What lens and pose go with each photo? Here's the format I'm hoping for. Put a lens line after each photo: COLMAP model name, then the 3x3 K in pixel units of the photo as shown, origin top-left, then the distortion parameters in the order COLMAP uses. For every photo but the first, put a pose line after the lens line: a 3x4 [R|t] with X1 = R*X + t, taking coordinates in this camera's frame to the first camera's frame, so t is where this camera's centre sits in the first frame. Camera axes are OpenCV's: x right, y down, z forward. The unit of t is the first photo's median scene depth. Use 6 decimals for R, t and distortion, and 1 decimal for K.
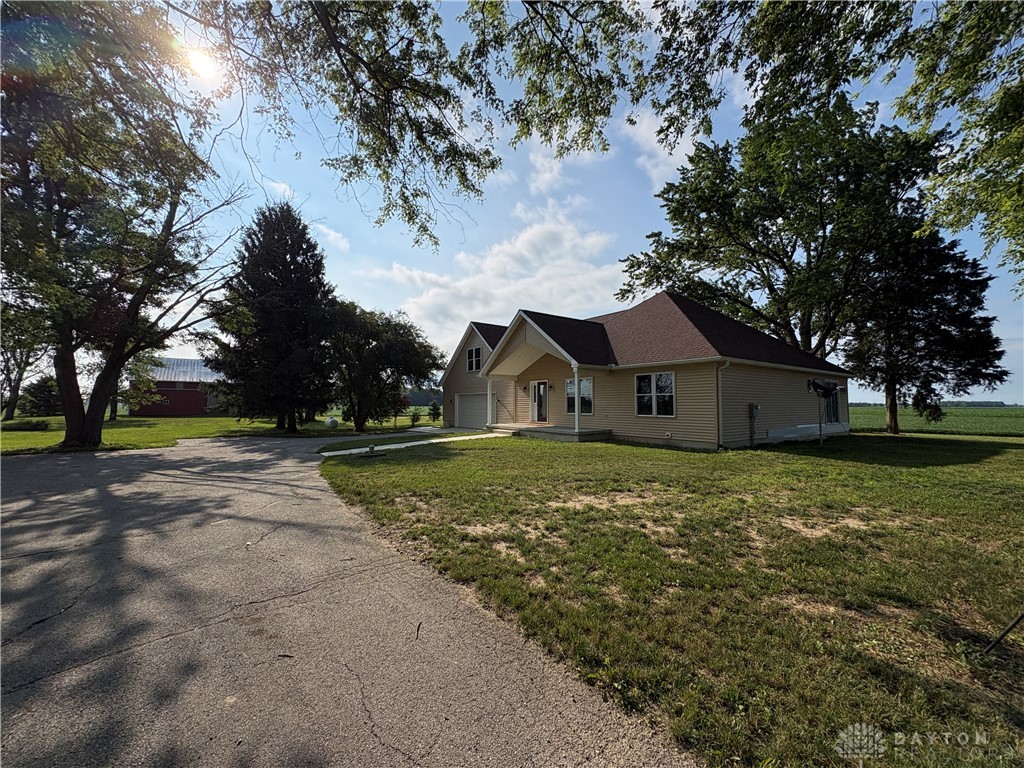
lens RADIAL K [[404.4, 0, 516.5], [0, 404.4, 378.3], [0, 0, 1]] dist [-0.001395, -0.000066]
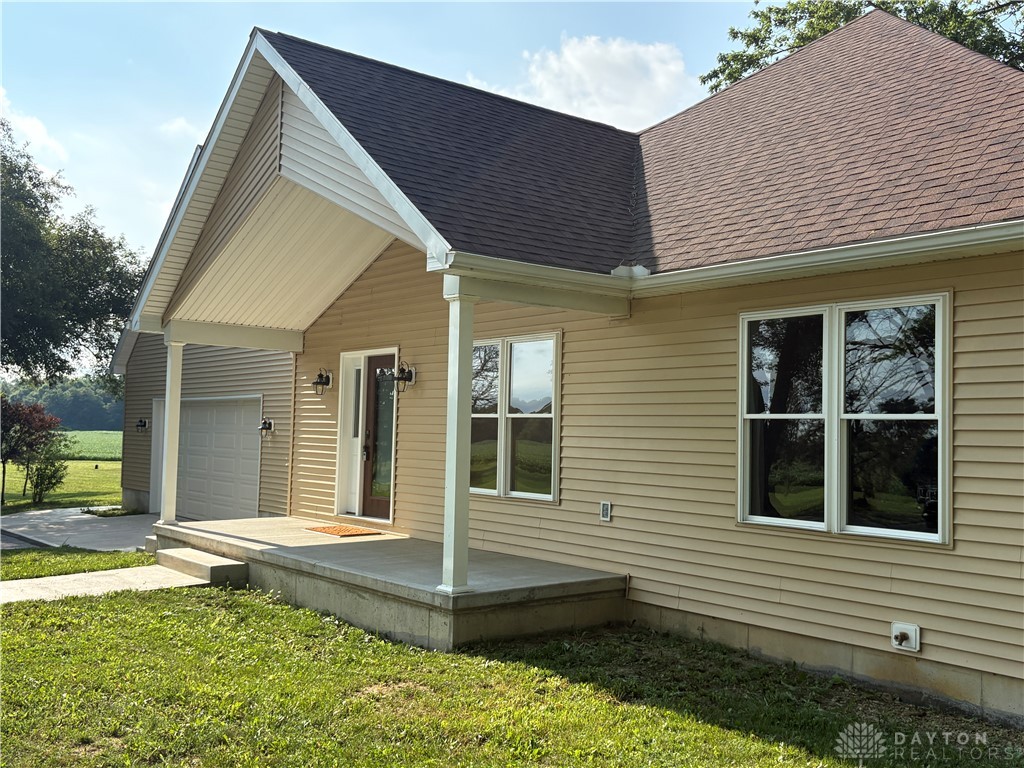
lens RADIAL K [[1011.0, 0, 511.7], [0, 1011.0, 386.7], [0, 0, 1]] dist [0.008140, -0.025849]
pose [[0.999358, 0.020726, 0.029214, 0.126206], [-0.021276, 0.999600, 0.018624, 0.014749], [-0.028816, -0.019233, 0.999400, 0.384305]]
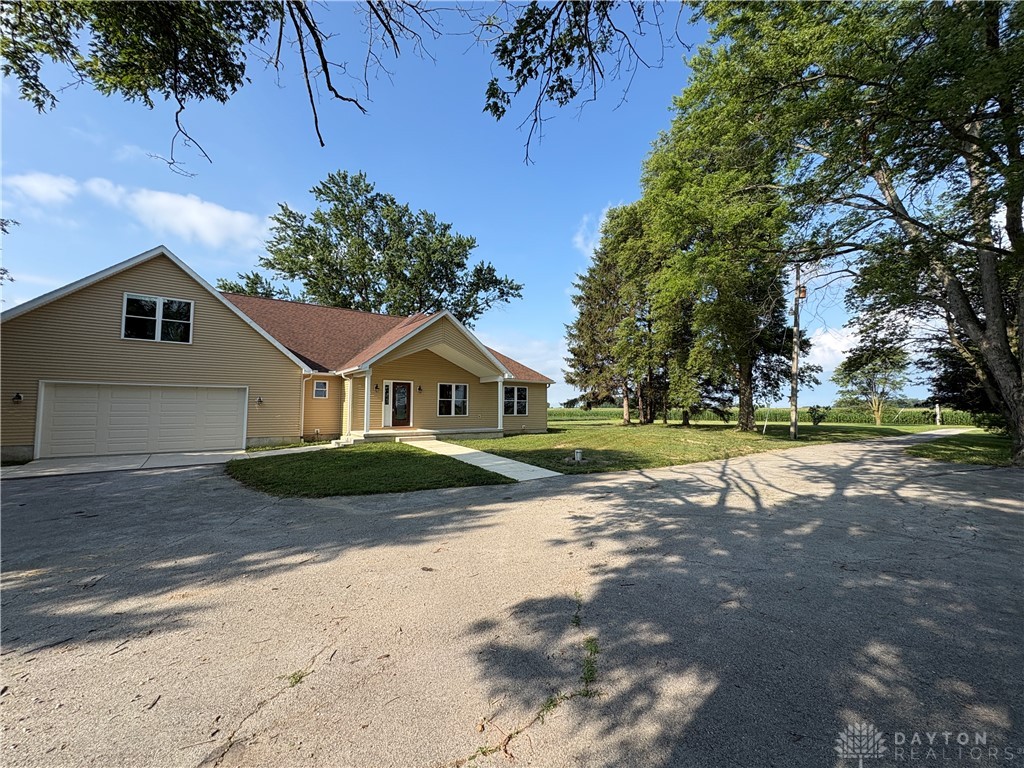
lens RADIAL K [[404.4, 0, 516.5], [0, 404.4, 378.3], [0, 0, 1]] dist [-0.001395, -0.000066]
pose [[-0.020371, 0.077196, 0.996808, -0.859838], [-0.066016, 0.994735, -0.078385, 0.053423], [-0.997611, -0.067402, -0.015168, 0.752186]]
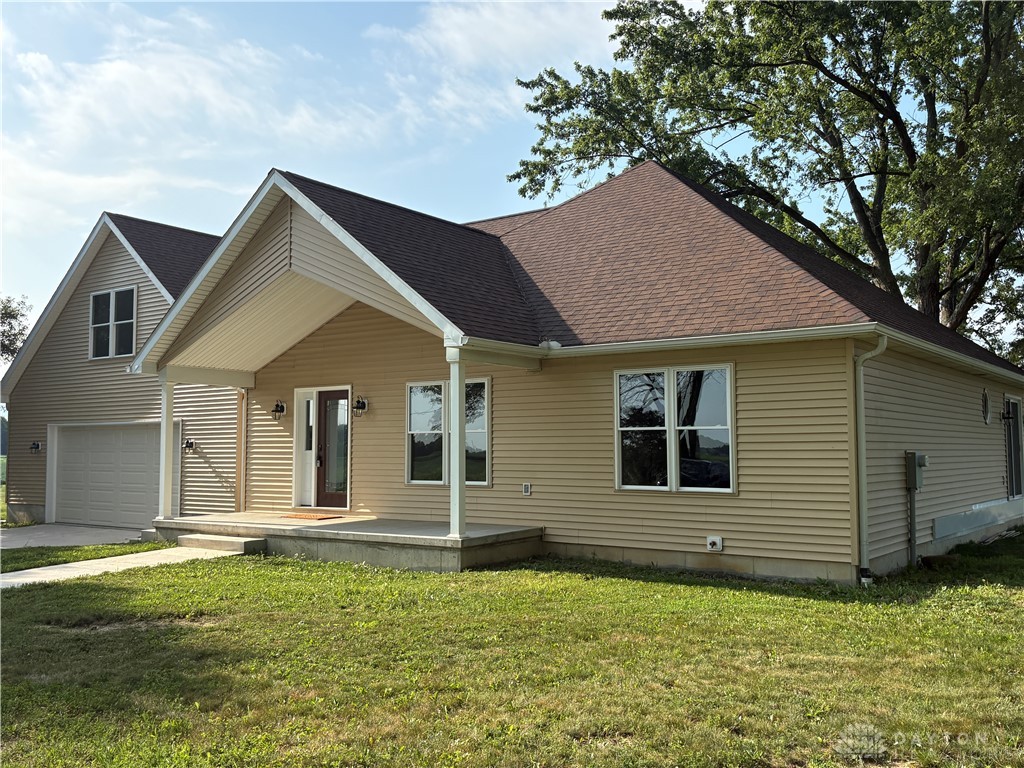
lens RADIAL K [[943.9, 0, 510.8], [0, 943.9, 384.5], [0, 0, 1]] dist [0.098577, -0.224266]
pose [[0.954143, 0.014687, 0.298990, -0.033085], [-0.013567, 0.999891, -0.005820, 0.006043], [-0.299043, 0.001497, 0.954239, 0.182960]]
